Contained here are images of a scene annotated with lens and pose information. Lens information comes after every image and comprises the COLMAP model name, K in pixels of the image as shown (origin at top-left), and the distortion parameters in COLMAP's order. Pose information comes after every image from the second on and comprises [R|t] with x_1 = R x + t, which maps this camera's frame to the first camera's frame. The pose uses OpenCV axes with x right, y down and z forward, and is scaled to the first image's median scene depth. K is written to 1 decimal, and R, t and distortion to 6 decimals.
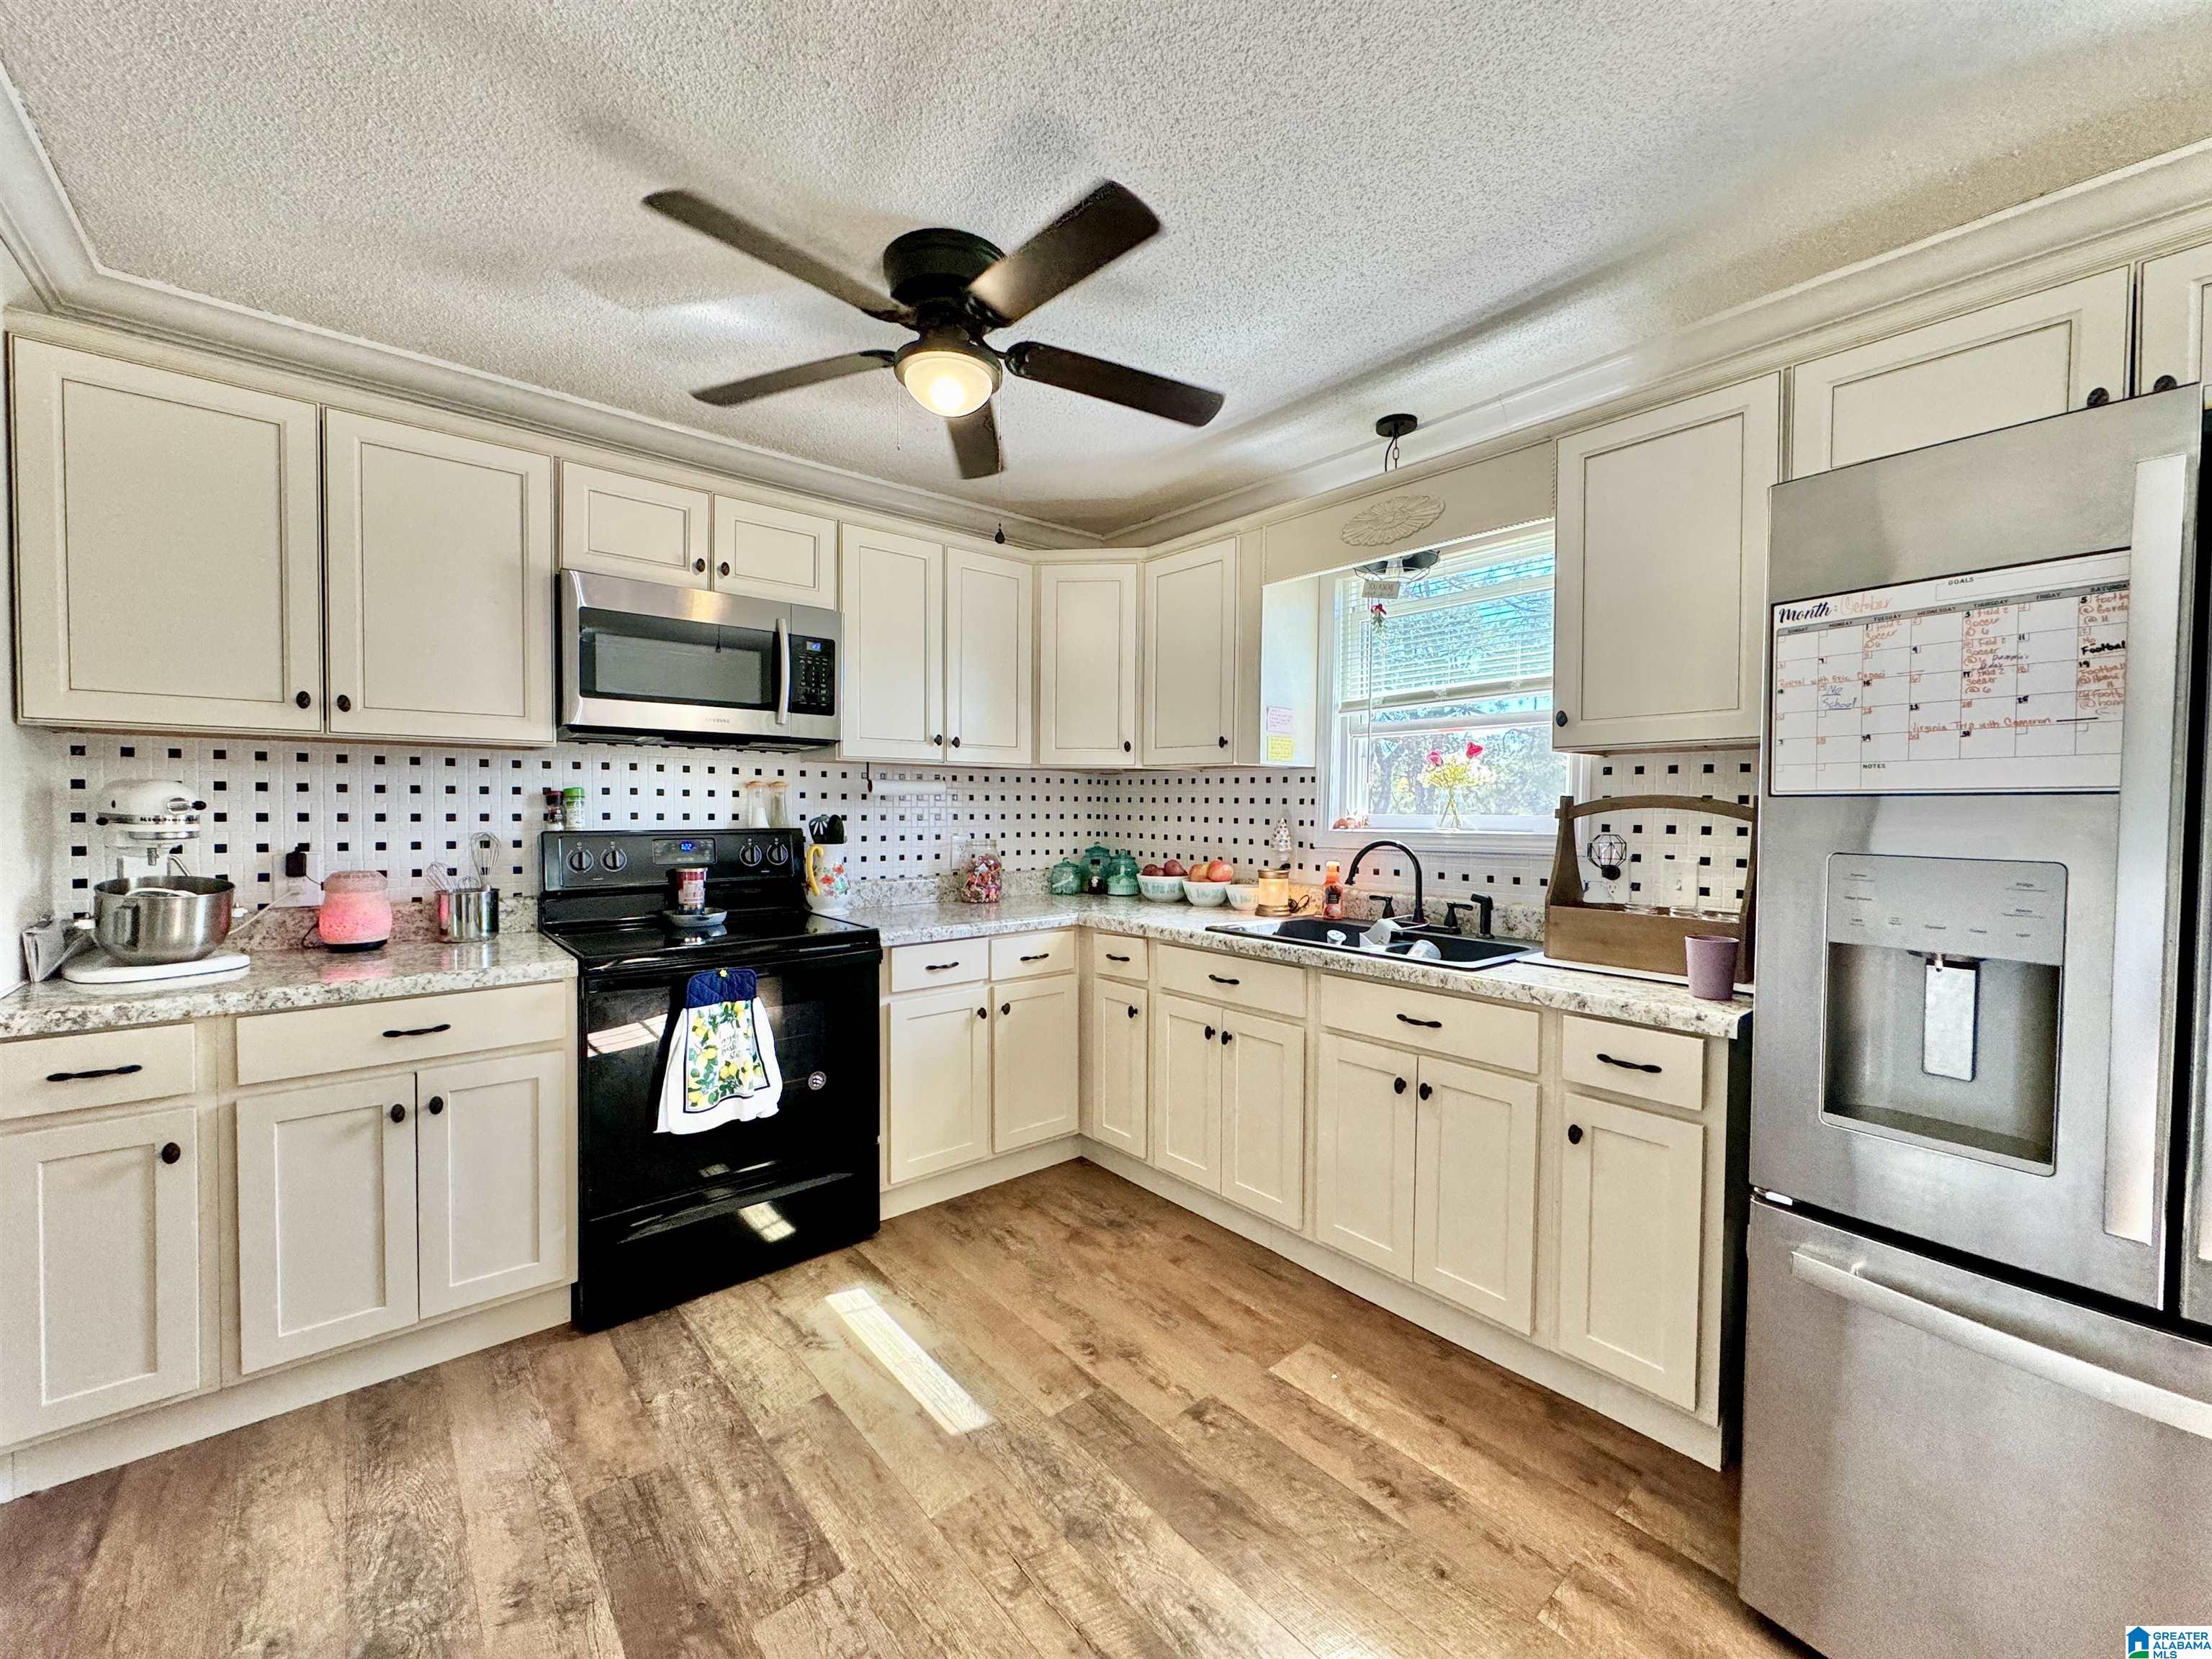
lens RADIAL K [[877.1, 0, 1102.1], [0, 877.1, 826.3], [0, 0, 1]] dist [-0.002942, -0.000059]
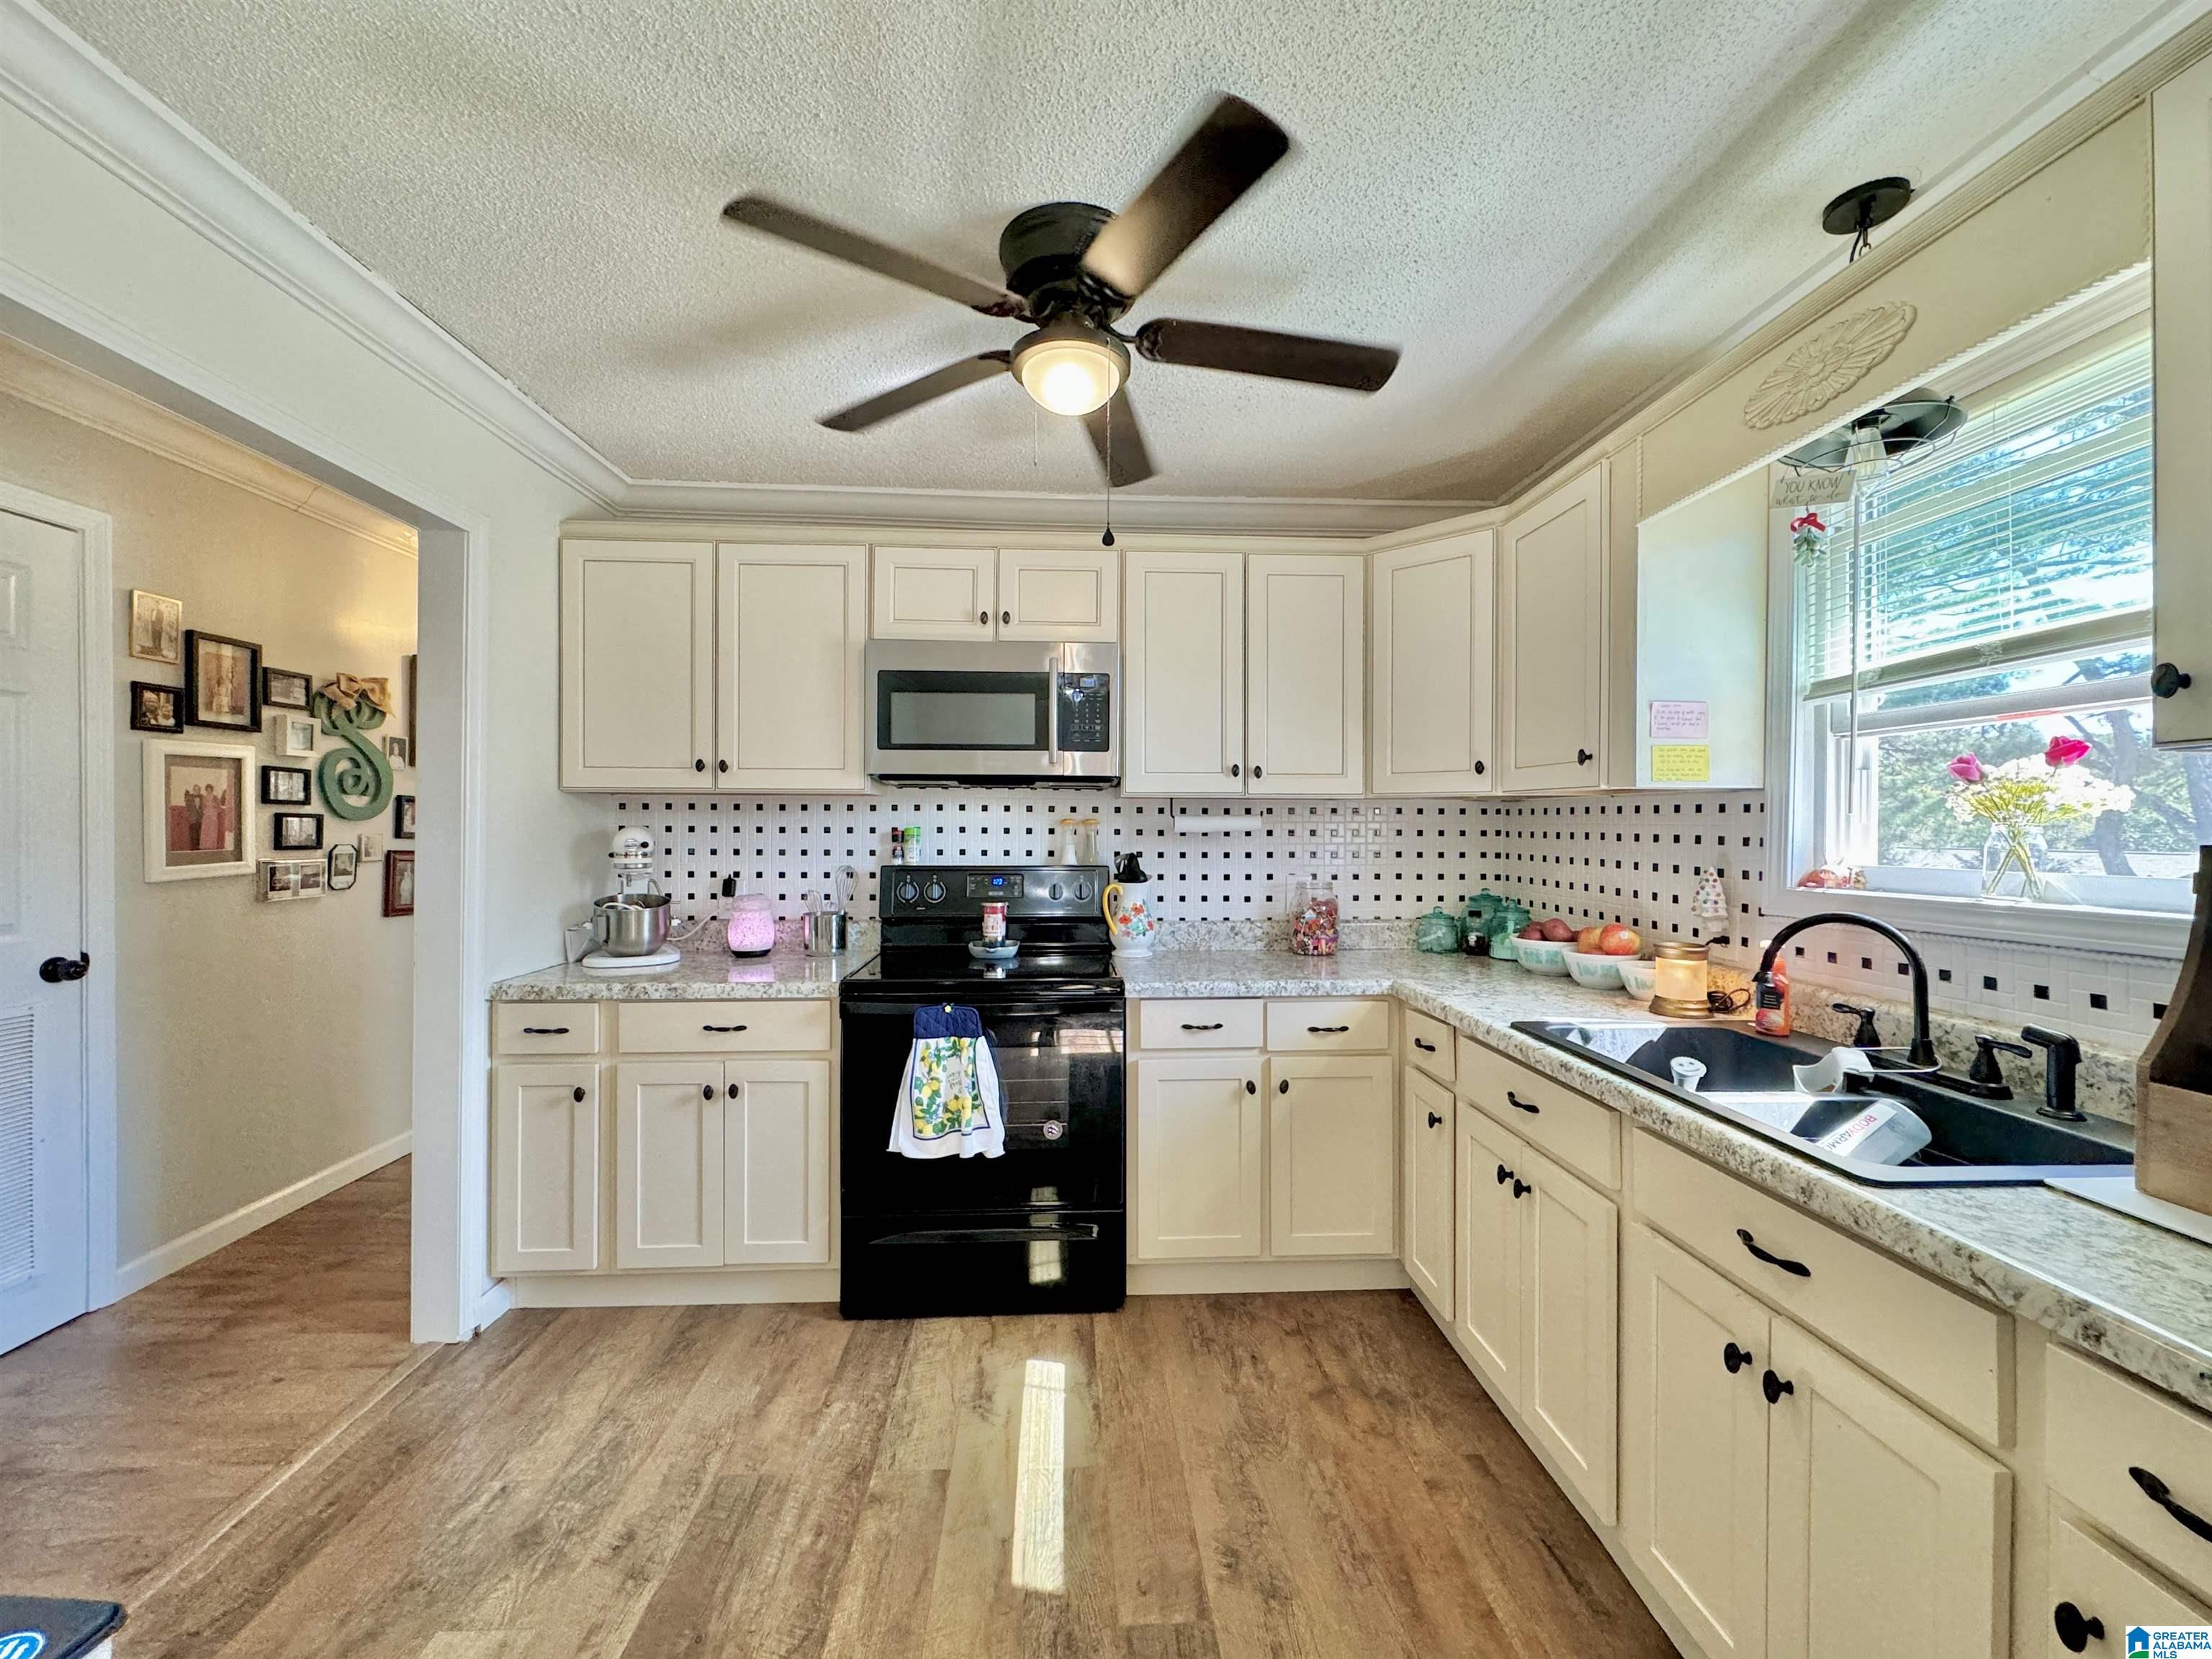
lens RADIAL K [[877.1, 0, 1102.1], [0, 877.1, 826.3], [0, 0, 1]] dist [-0.002942, -0.000059]
pose [[0.794849, -0.003282, -0.606799, 0.303842], [-0.012719, 0.999676, -0.022067, -0.024337], [0.606674, 0.025258, 0.794549, 0.252182]]
